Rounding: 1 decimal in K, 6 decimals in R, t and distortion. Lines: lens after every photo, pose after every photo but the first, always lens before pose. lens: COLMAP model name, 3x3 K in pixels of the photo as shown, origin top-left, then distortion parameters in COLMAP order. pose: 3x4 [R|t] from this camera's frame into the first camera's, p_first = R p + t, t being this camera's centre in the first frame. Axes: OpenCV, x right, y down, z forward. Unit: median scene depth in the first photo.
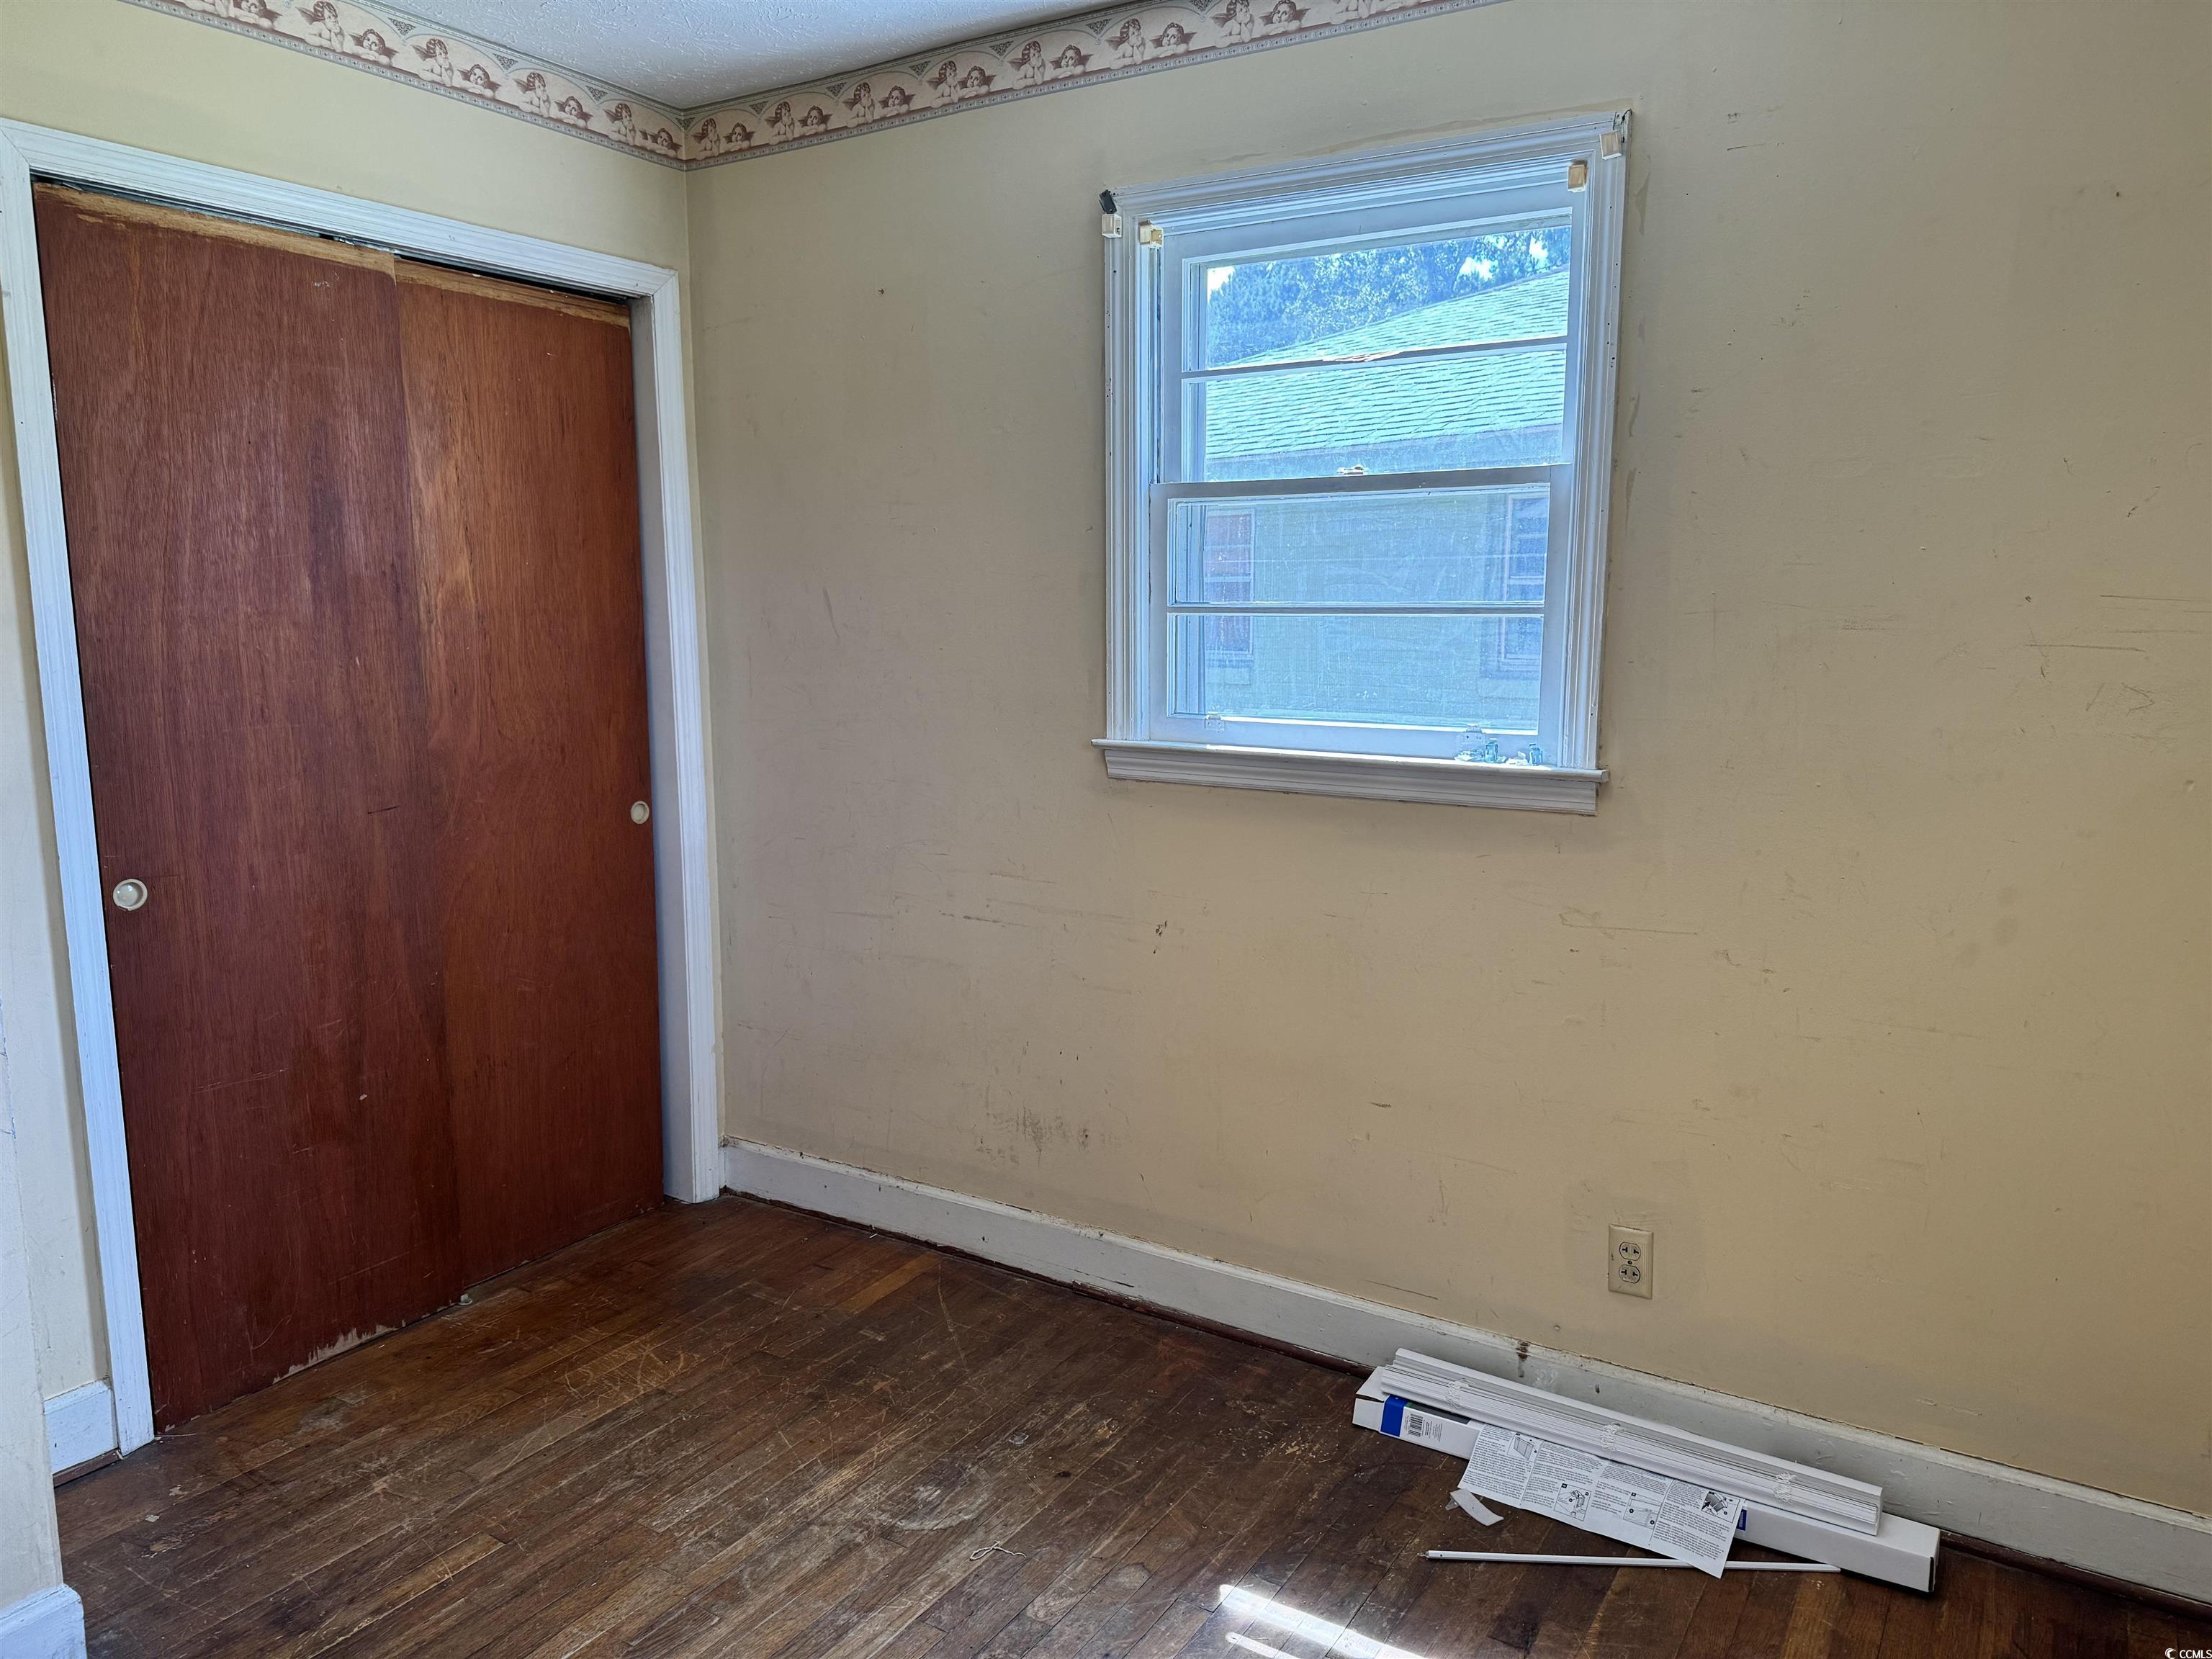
lens RADIAL K [[1562.2, 0, 1107.1], [0, 1562.2, 833.6], [0, 0, 1]] dist [0.048624, -0.036186]
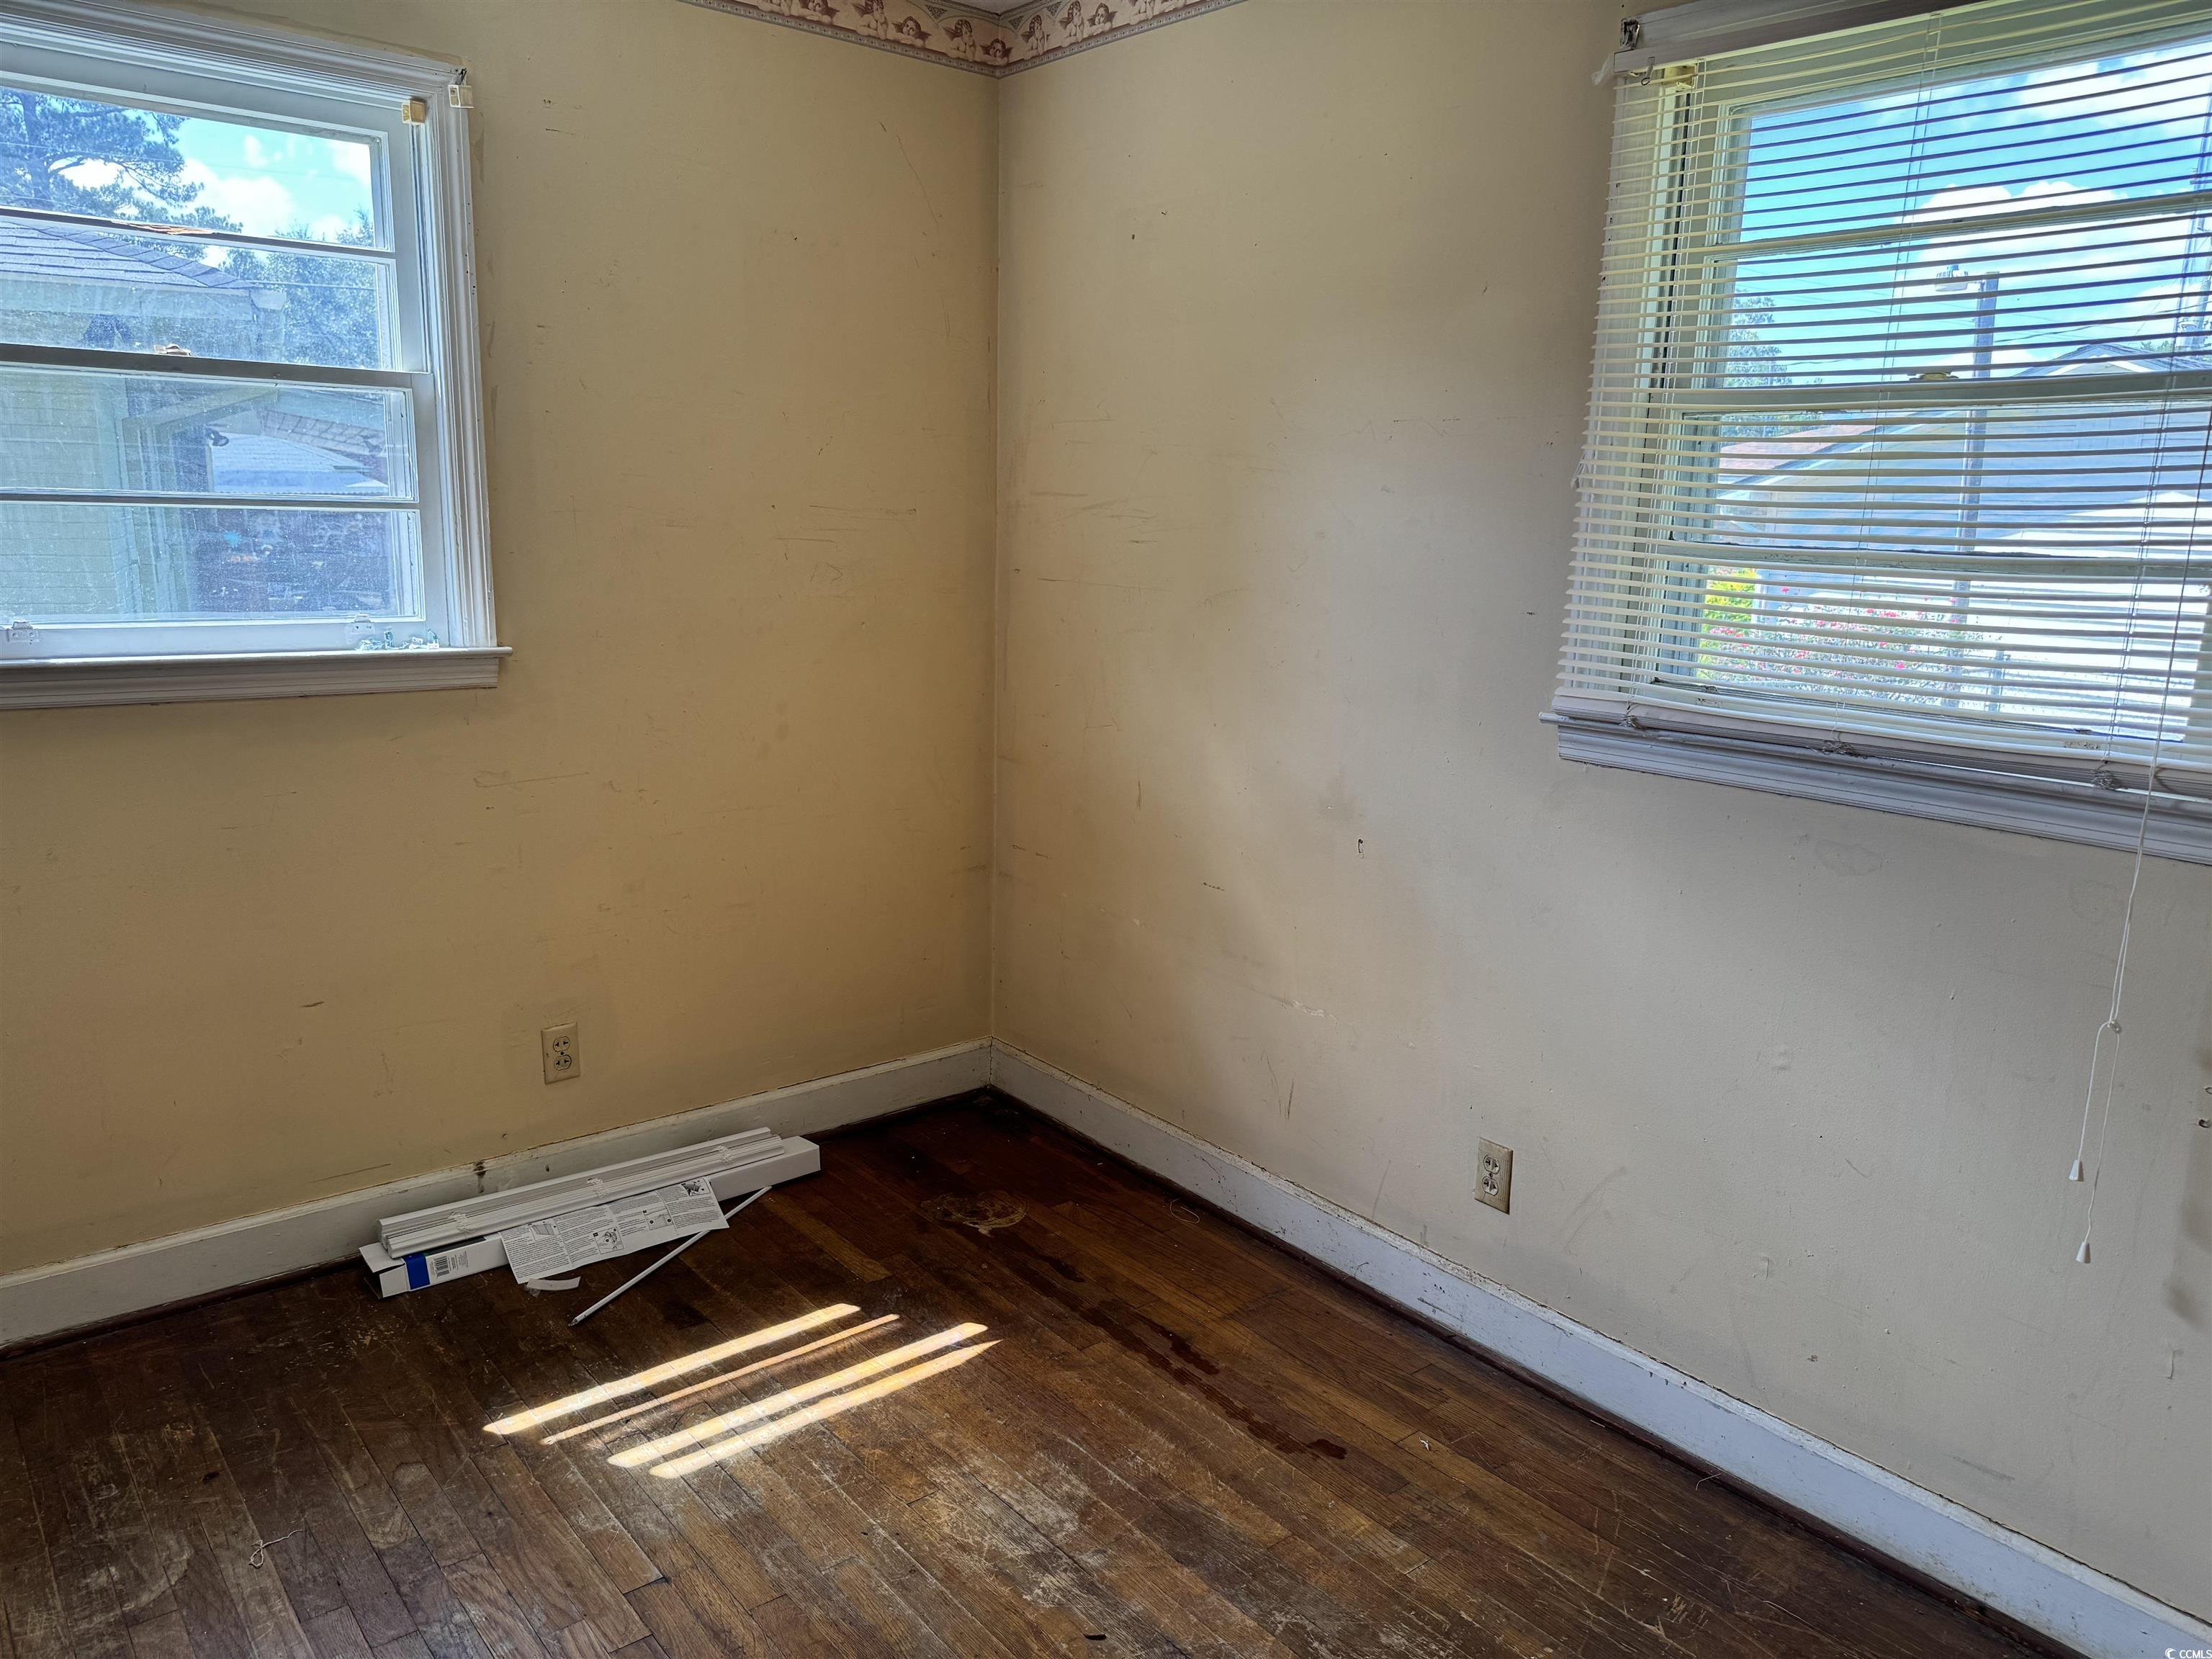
lens RADIAL K [[1562.2, 0, 1108.7], [0, 1562.2, 823.5], [0, 0, 1]] dist [0.048624, -0.036186]
pose [[0.314093, -0.176586, 0.932825, -0.650744], [0.118957, 0.982127, 0.145864, -0.028584], [-0.941910, 0.065151, 0.329486, 0.200282]]
